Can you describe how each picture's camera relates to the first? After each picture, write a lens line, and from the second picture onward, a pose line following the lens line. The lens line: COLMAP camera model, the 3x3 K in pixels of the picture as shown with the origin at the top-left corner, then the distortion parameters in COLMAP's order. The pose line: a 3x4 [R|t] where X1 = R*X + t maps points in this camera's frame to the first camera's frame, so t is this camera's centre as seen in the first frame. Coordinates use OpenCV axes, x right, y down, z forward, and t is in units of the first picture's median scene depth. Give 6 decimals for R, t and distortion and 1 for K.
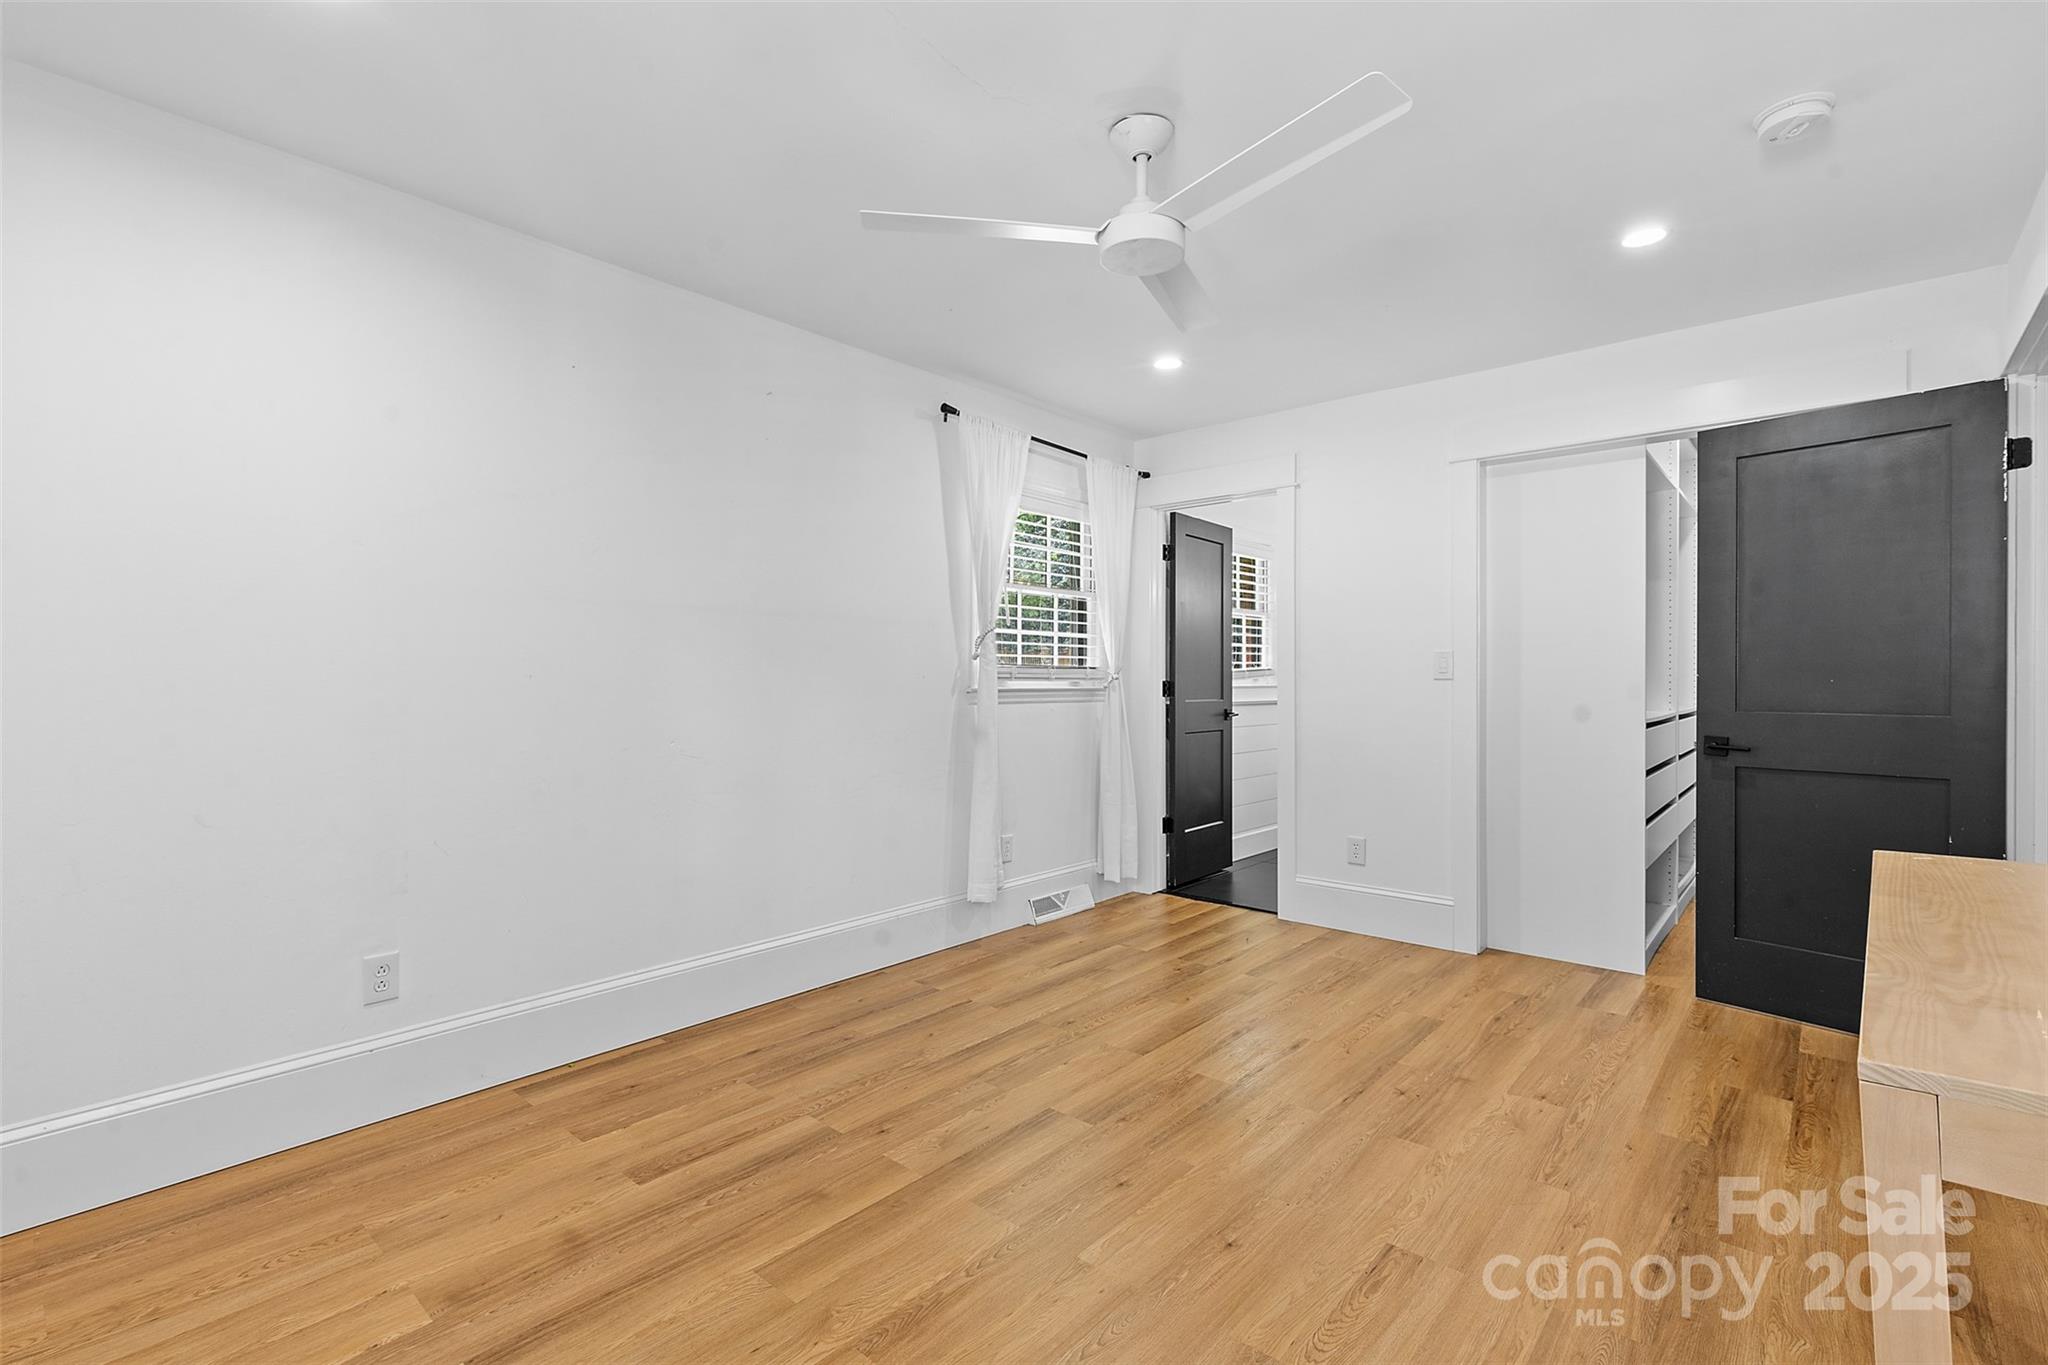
lens RADIAL K [[933.6, 0, 1027.4], [0, 933.6, 677.6], [0, 0, 1]] dist [0.002208, -0.000595]
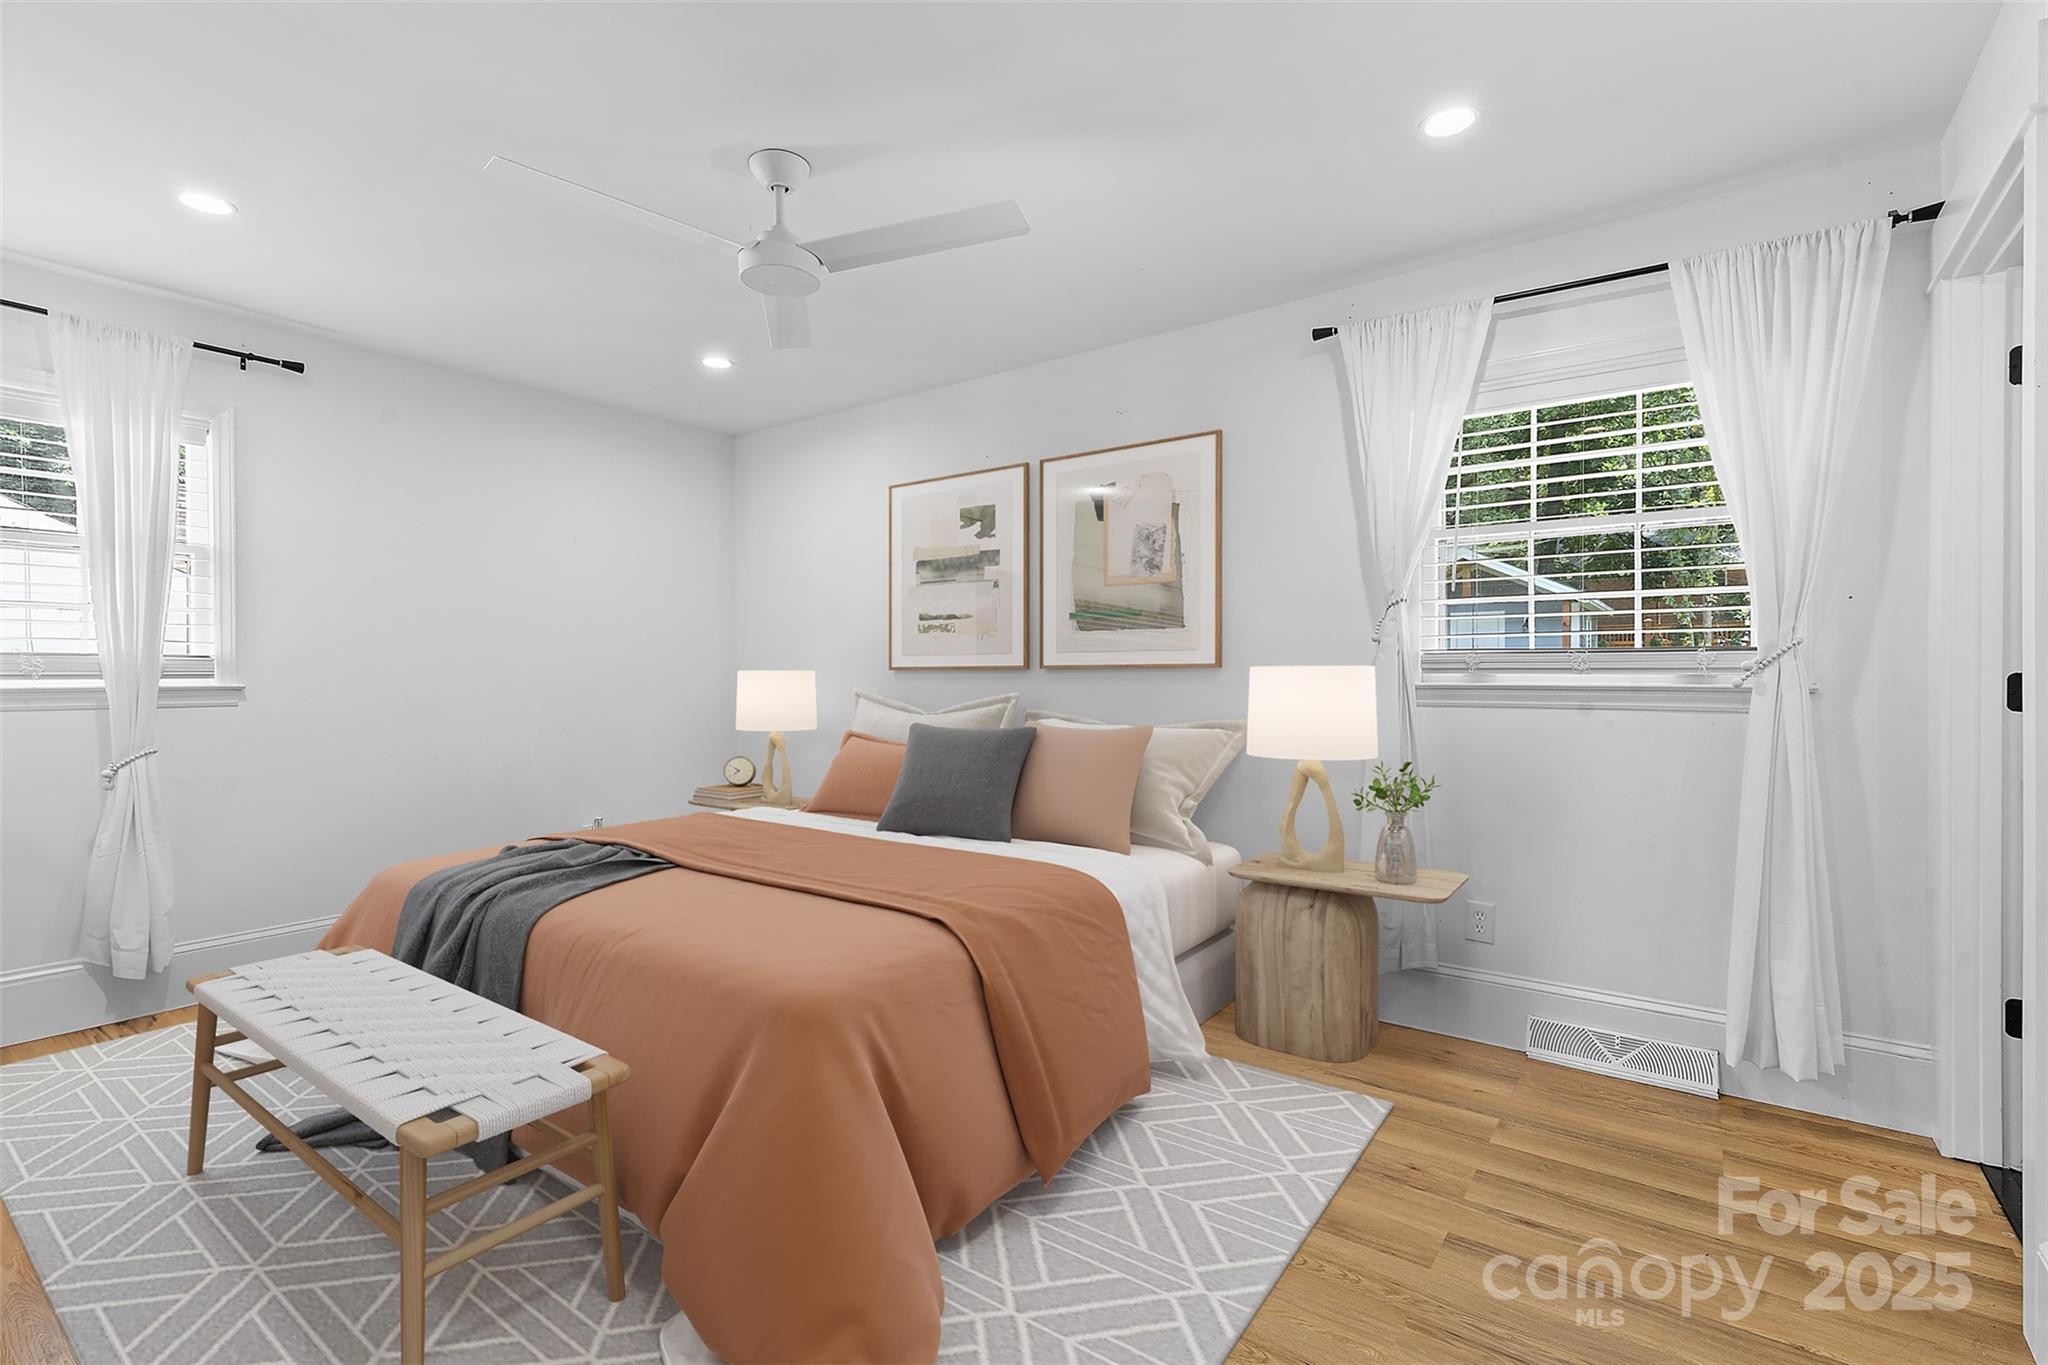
lens RADIAL K [[933.6, 0, 1027.4], [0, 933.6, 677.6], [0, 0, 1]] dist [0.002208, -0.000595]
pose [[0.088642, 0.000080, -0.996064, 0.575150], [-0.006279, 0.999980, -0.000479, 0.008745], [0.996044, 0.006297, 0.088641, 0.569262]]
